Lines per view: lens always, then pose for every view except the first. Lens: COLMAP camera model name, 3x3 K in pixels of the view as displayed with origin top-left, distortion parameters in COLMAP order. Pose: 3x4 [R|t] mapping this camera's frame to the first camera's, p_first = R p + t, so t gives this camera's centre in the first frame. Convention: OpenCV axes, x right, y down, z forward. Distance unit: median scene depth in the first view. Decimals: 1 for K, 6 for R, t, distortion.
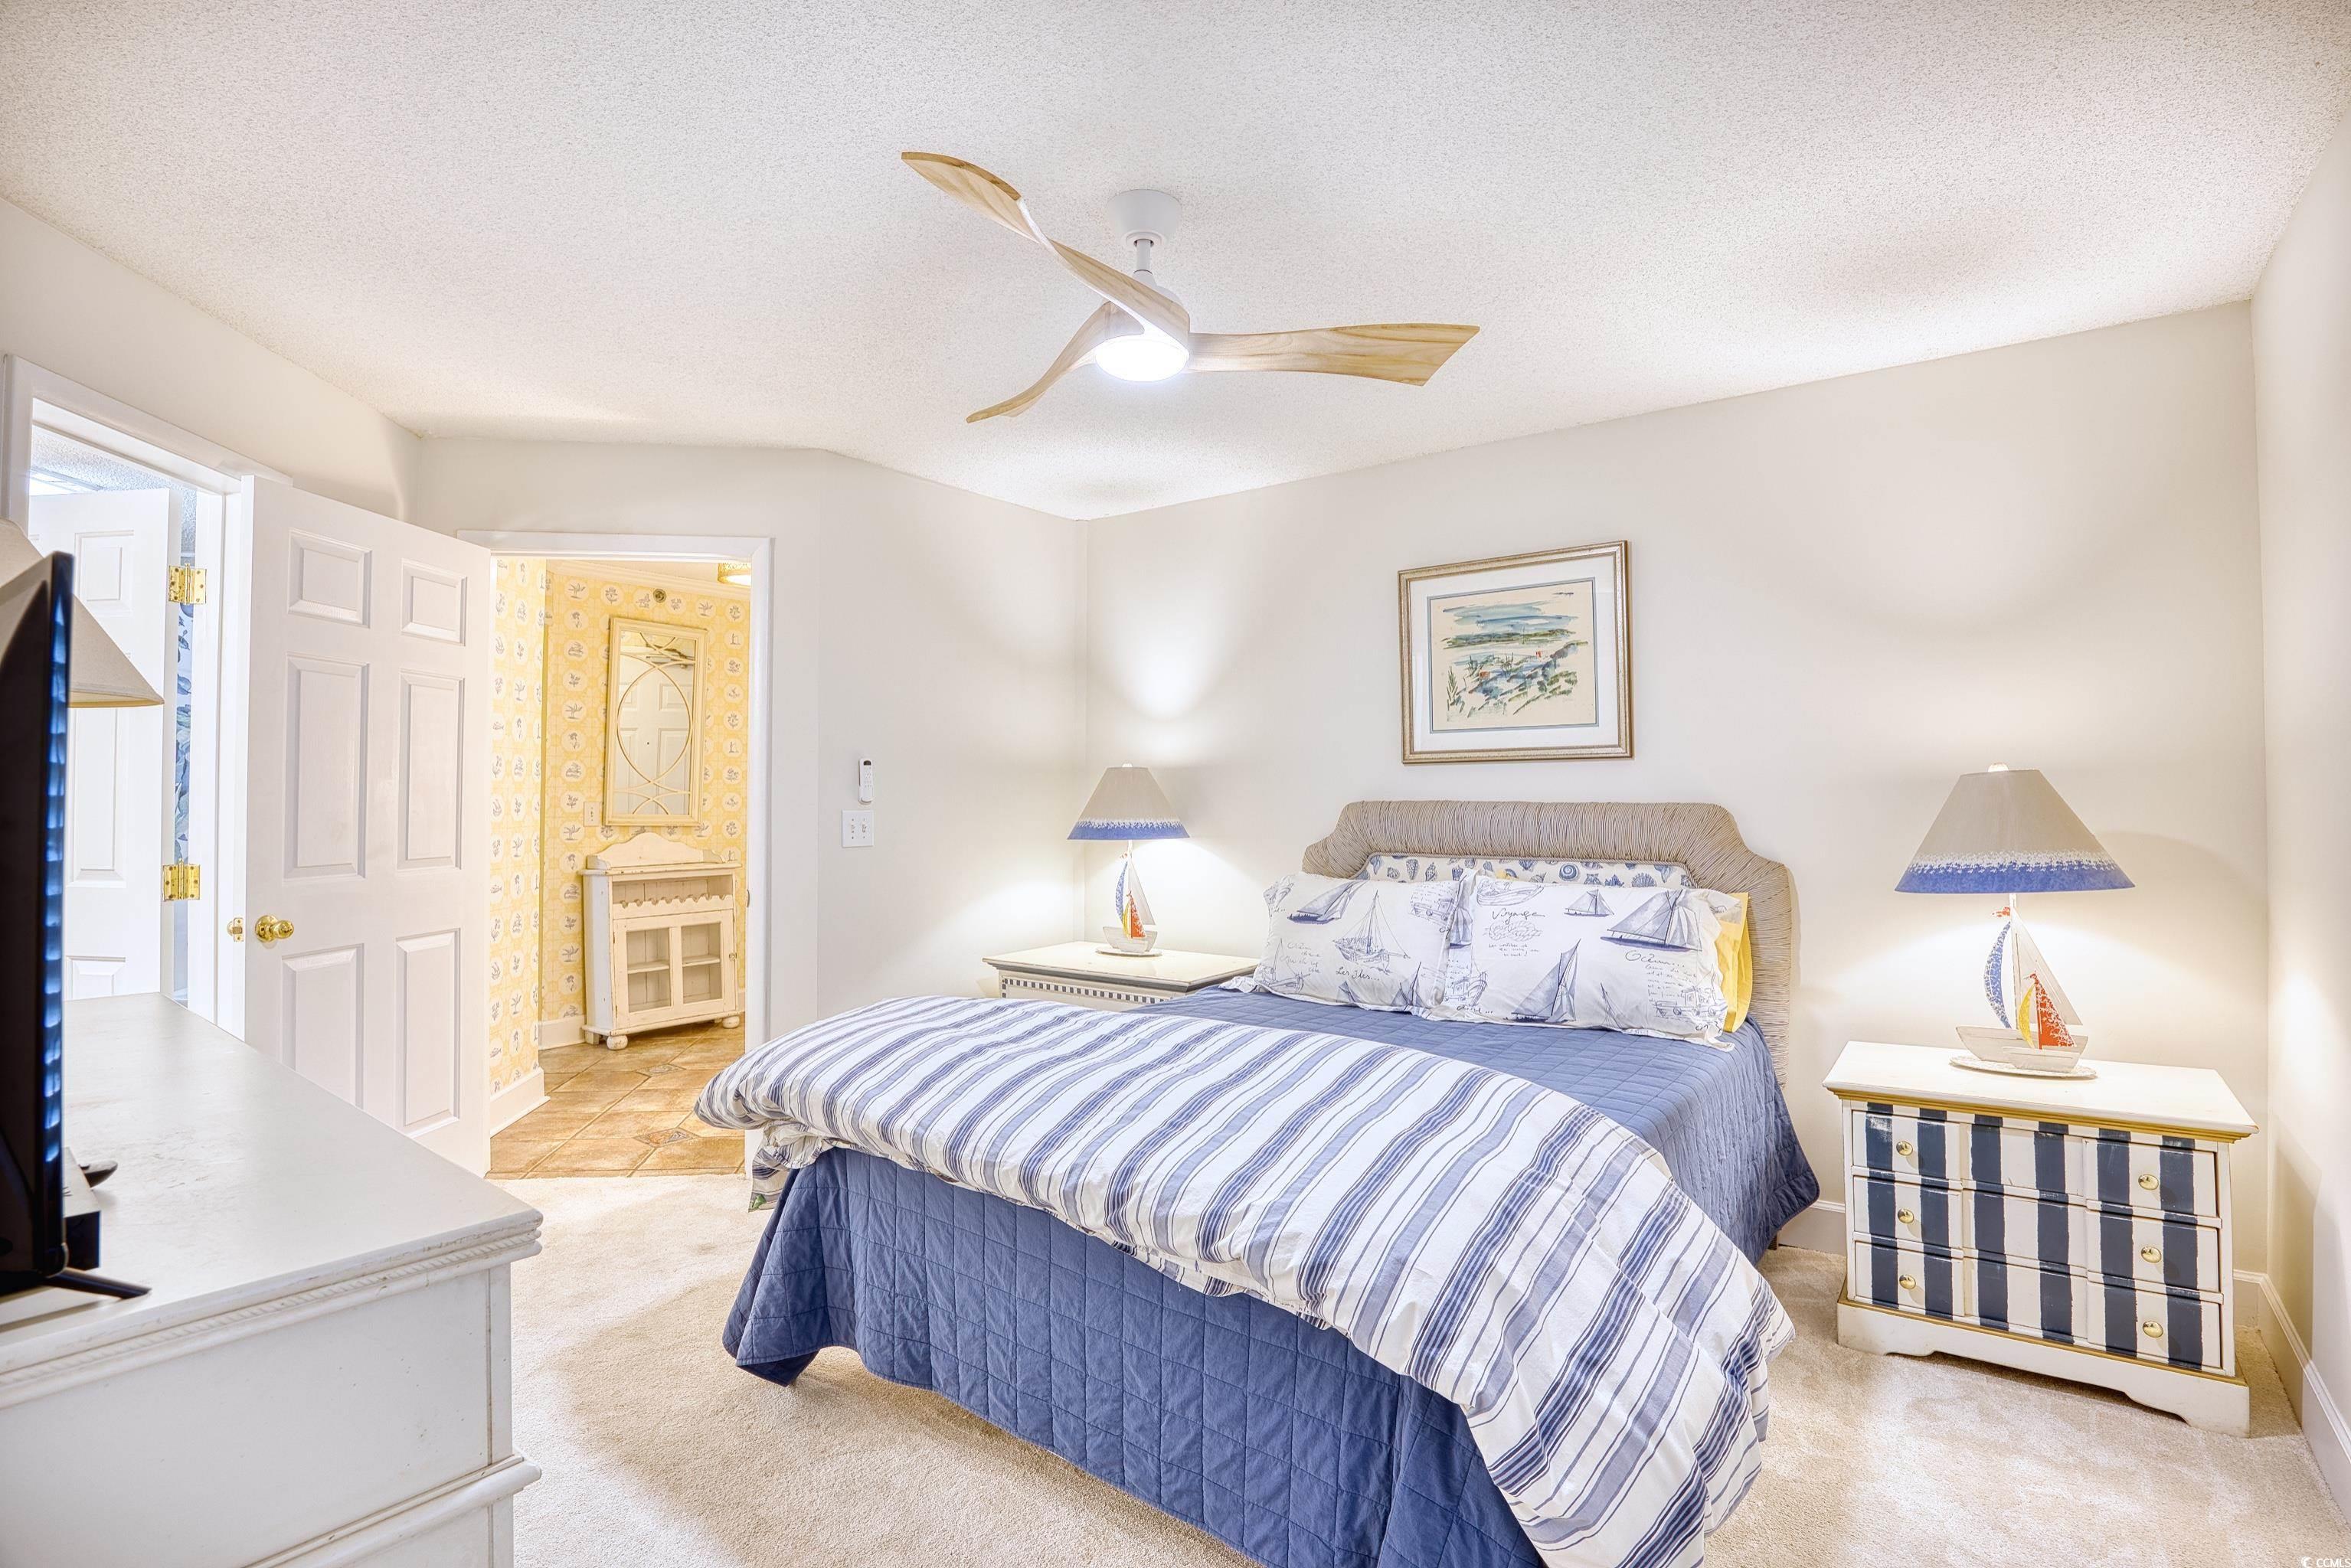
lens RADIAL K [[1094.5, 0, 1177.8], [0, 1094.5, 778.1], [0, 0, 1]] dist [-0.063954, 0.017162]
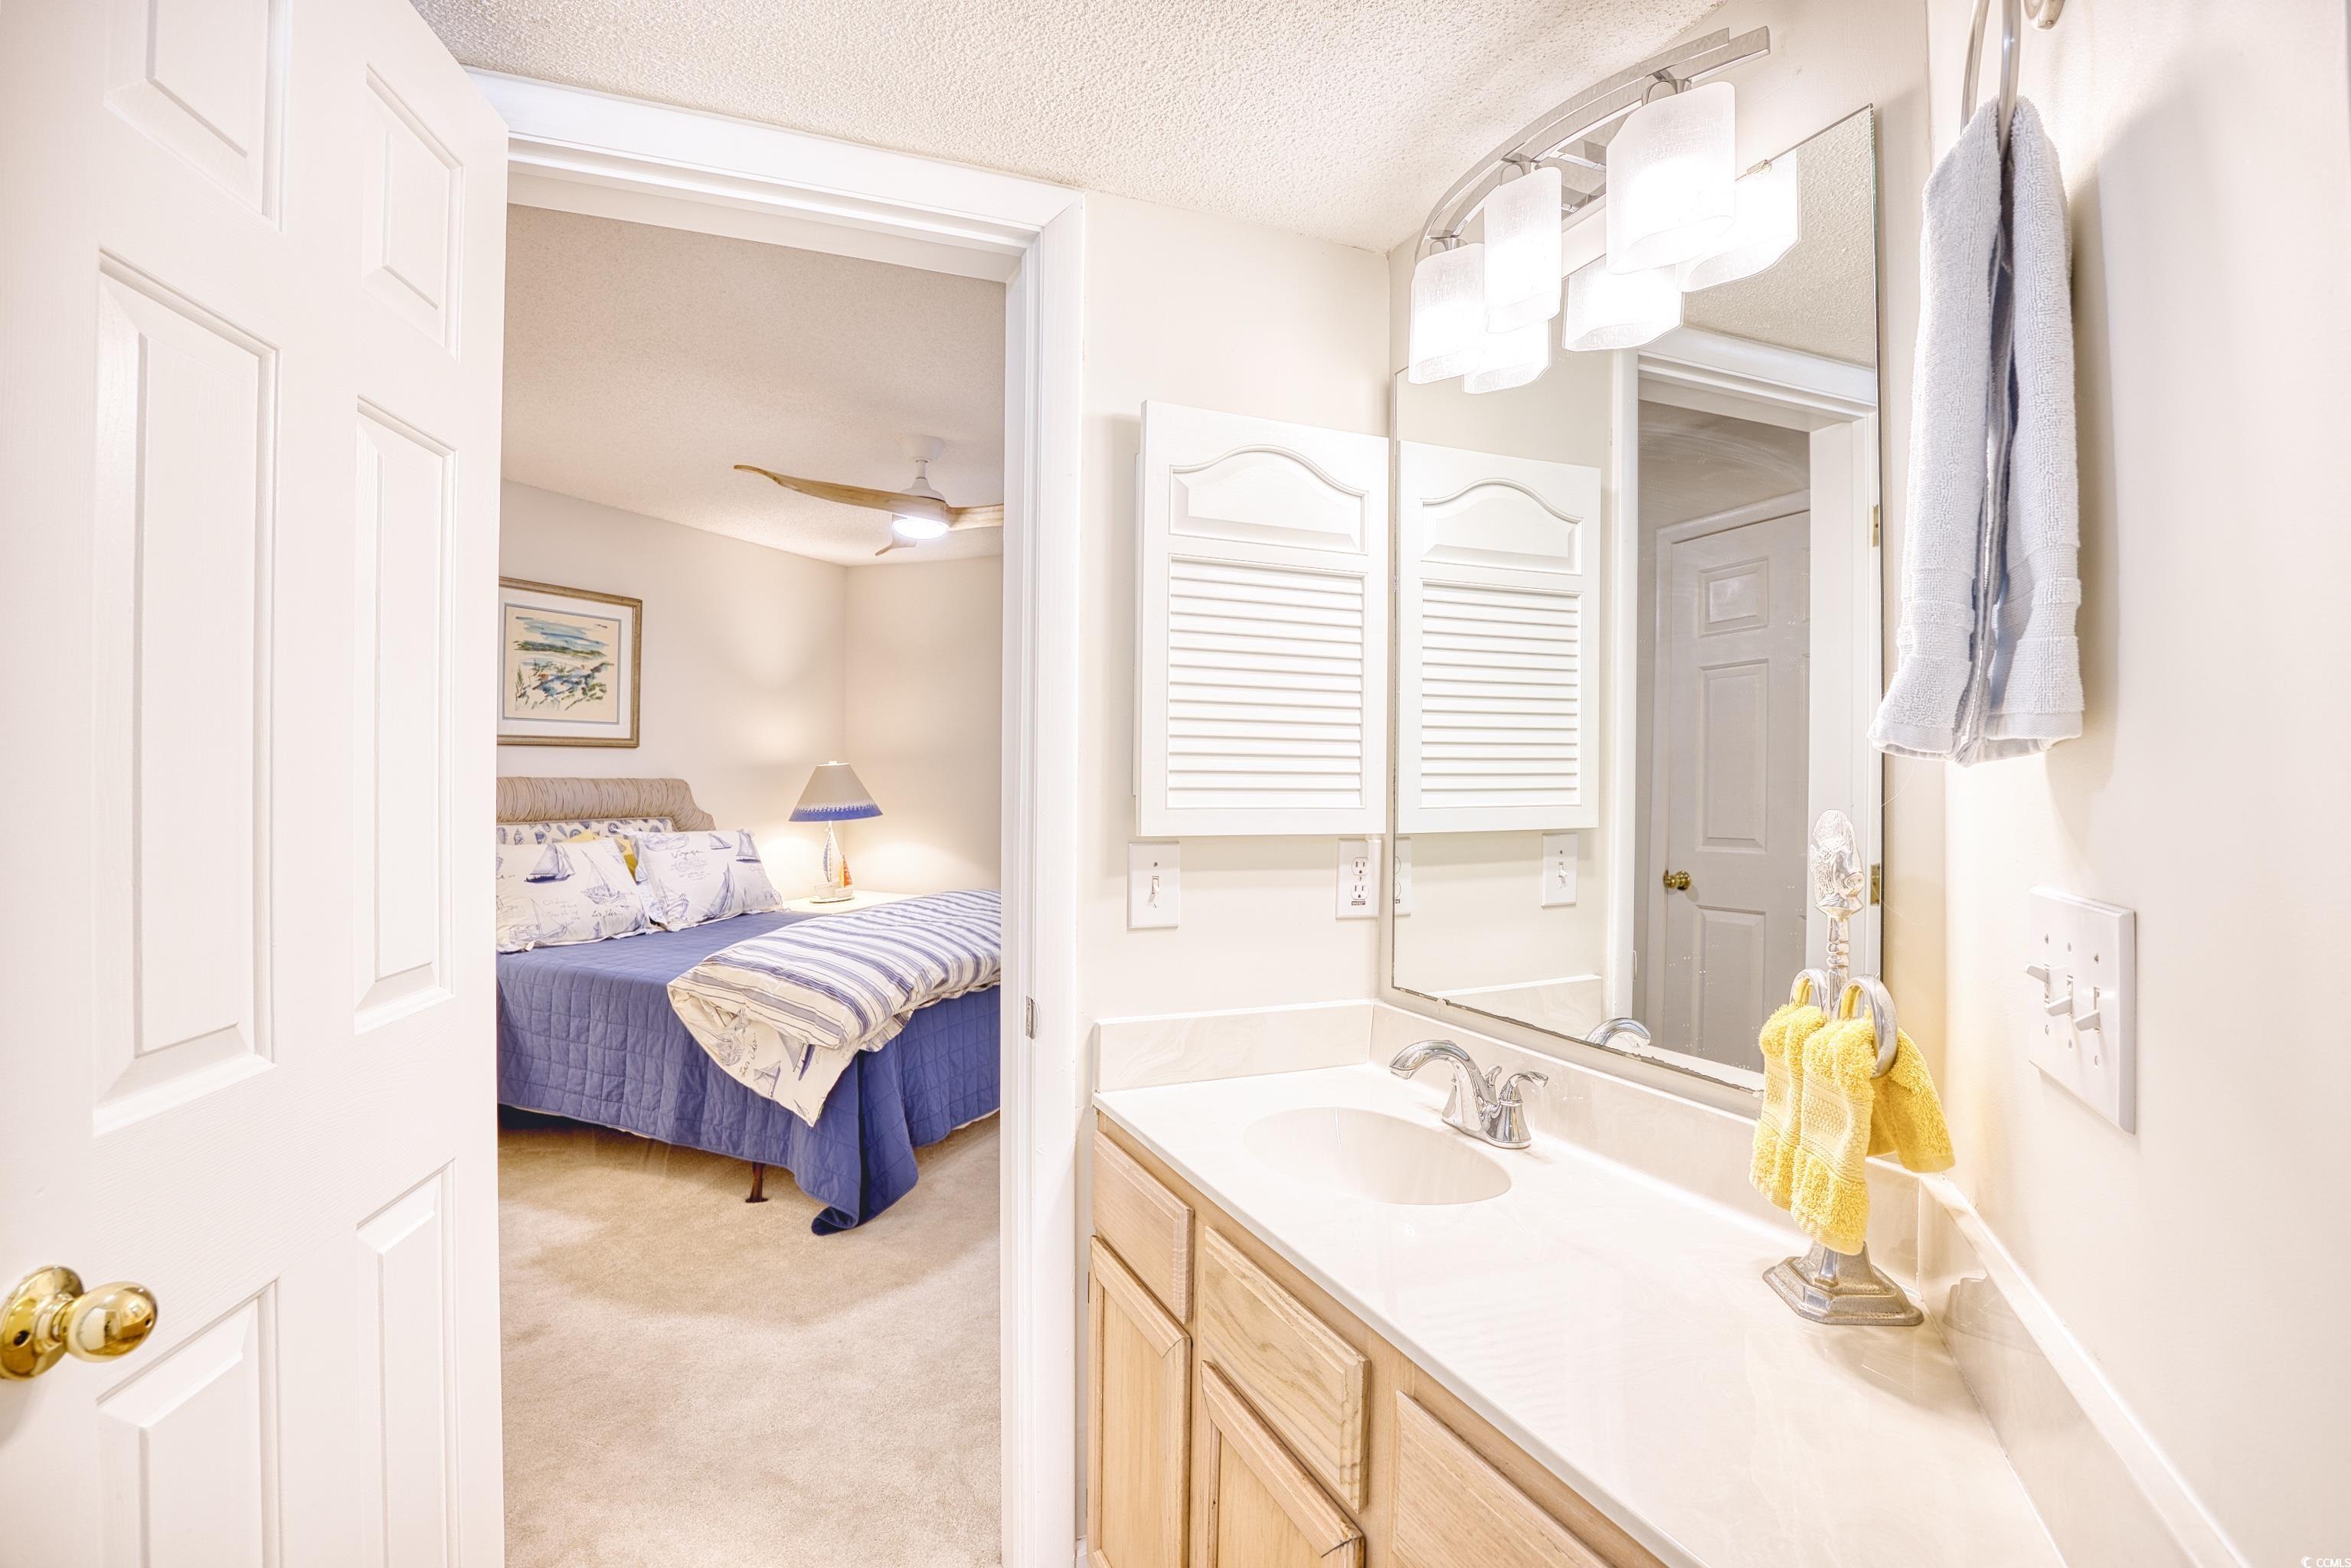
lens RADIAL K [[1133.8, 0, 1182.1], [0, 1133.8, 784.1], [0, 0, 1]] dist [-0.062304, 0.017160]
pose [[-0.241205, -0.012436, 0.970395, -1.180180], [-0.027841, 0.999595, 0.005890, 0.000936], [-0.970075, -0.025596, -0.241453, 0.618231]]
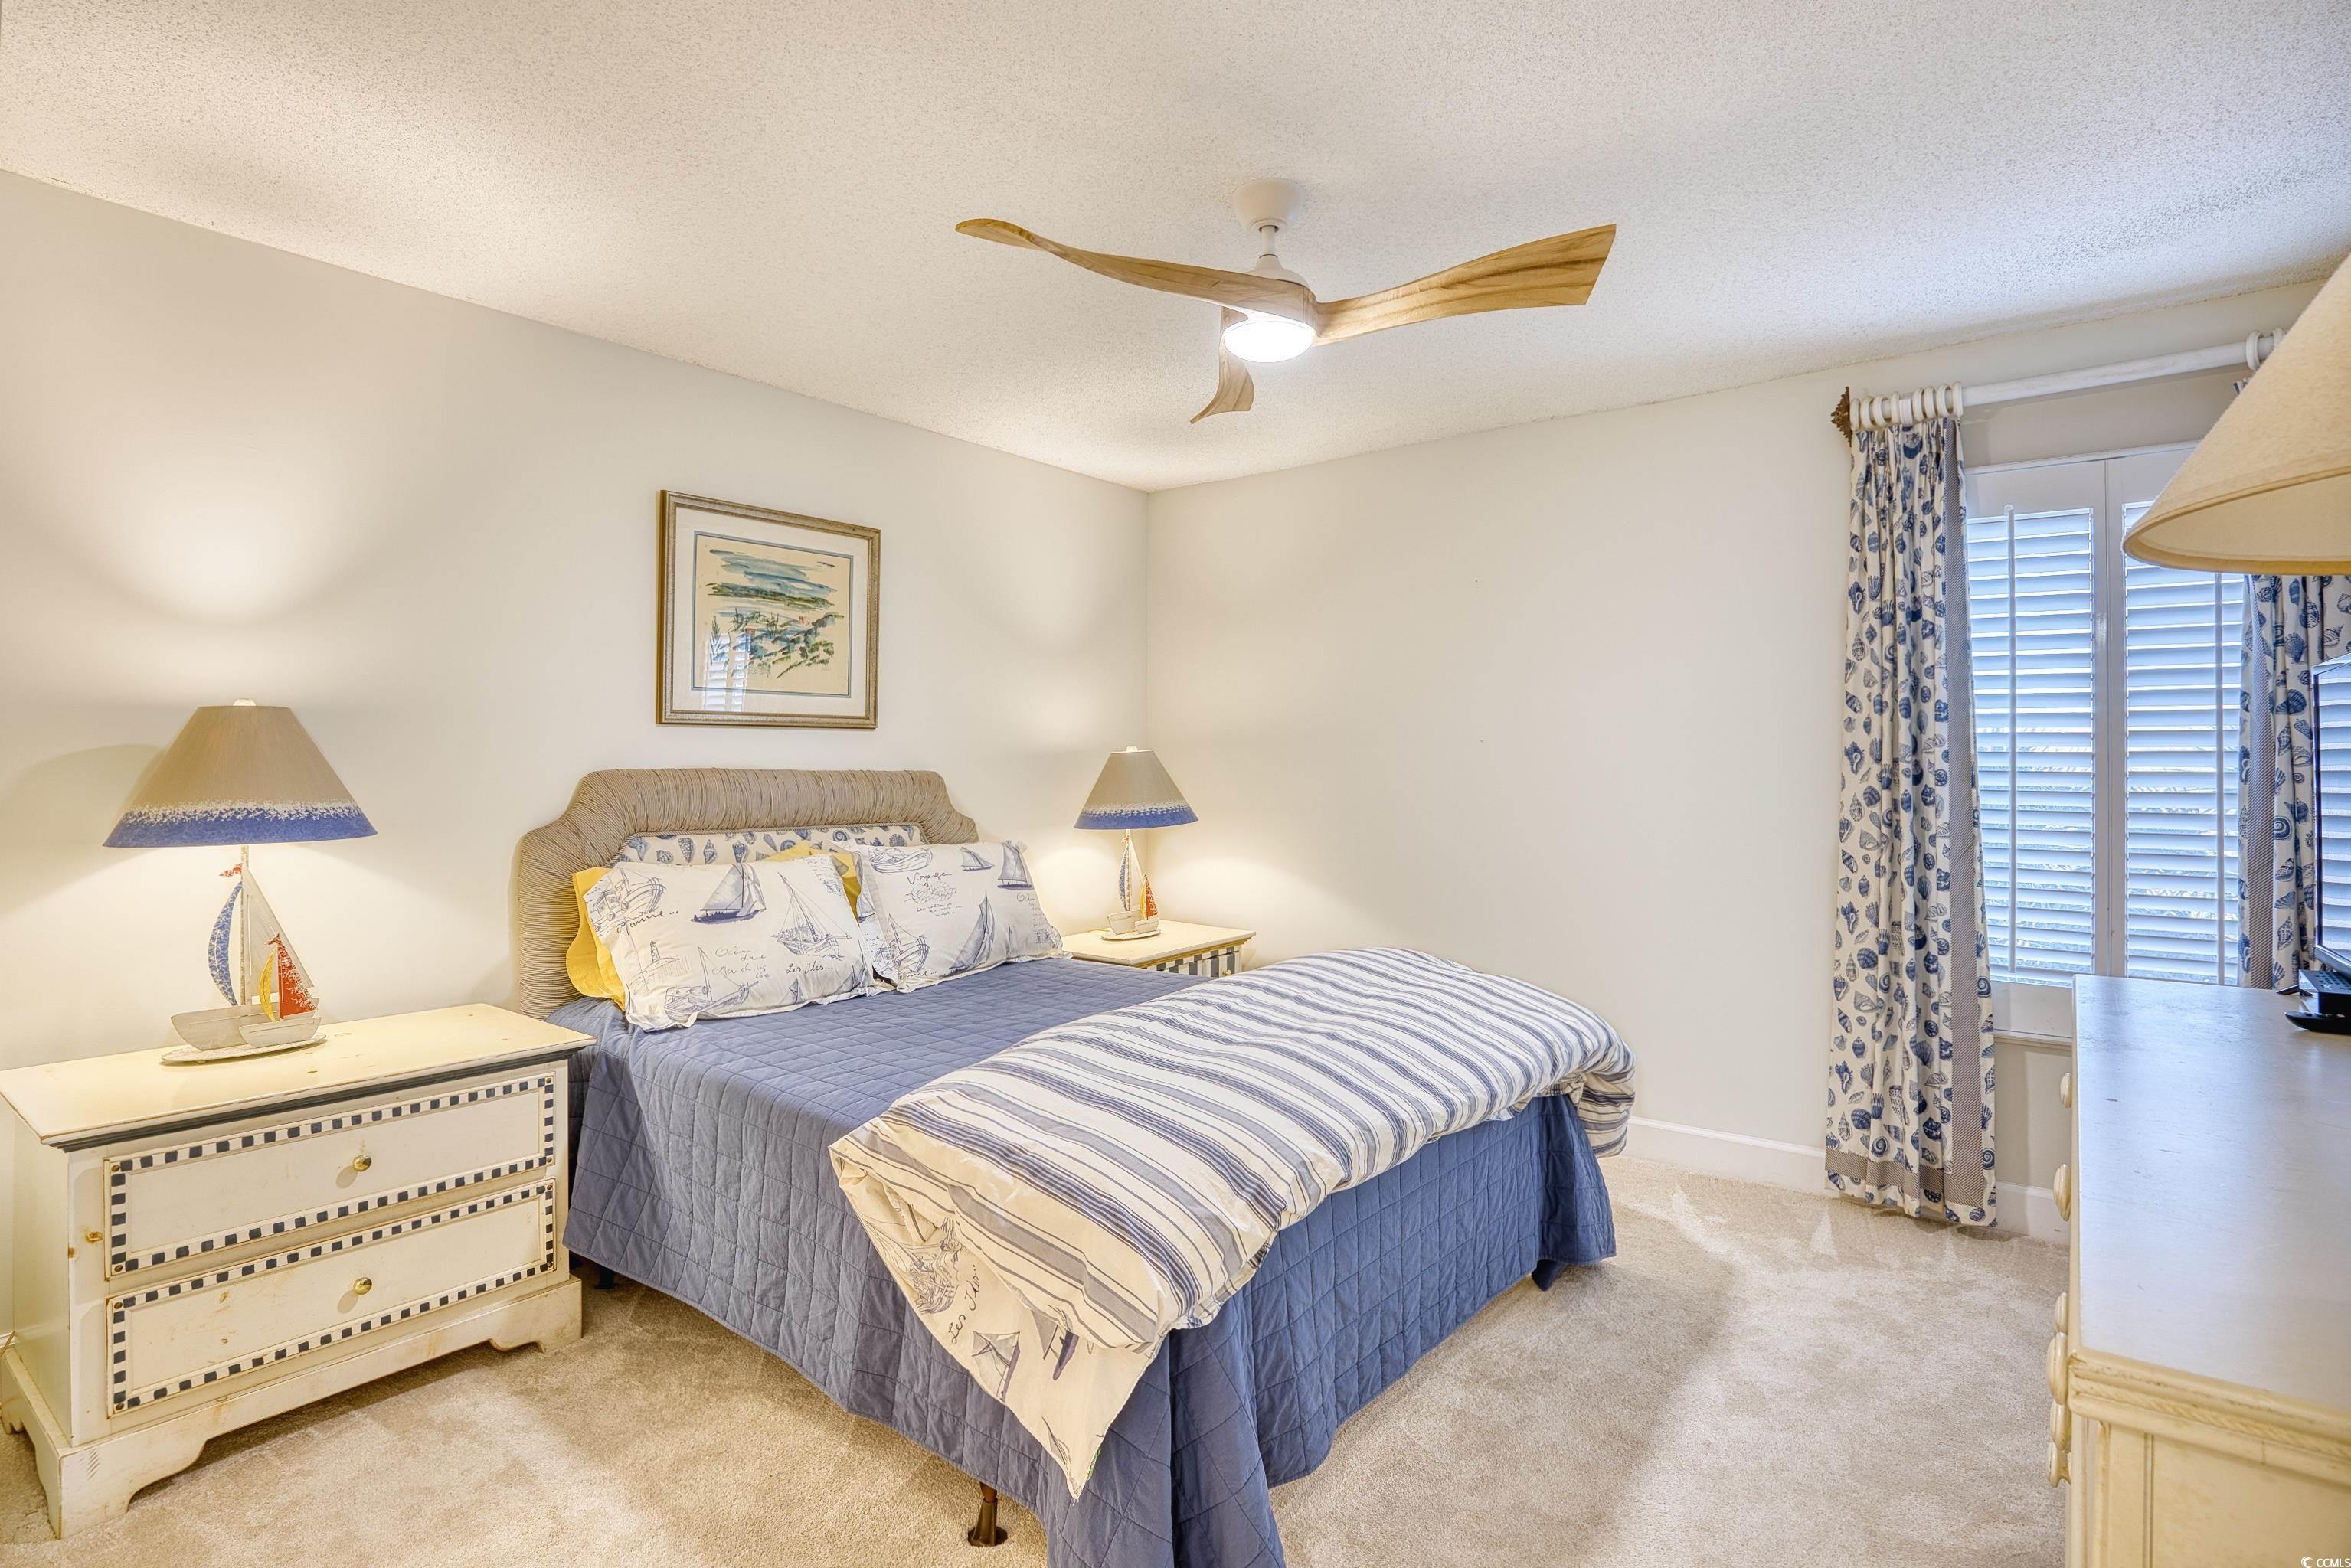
lens RADIAL K [[1165.3, 0, 1148.4], [0, 1165.3, 753.6], [0, 0, 1]] dist [-0.066709, 0.019326]
pose [[0.046854, 0.007775, 0.998871, -0.702017], [-0.023777, 0.999695, -0.006666, 0.006624], [-0.998619, -0.023438, 0.047024, 0.639703]]
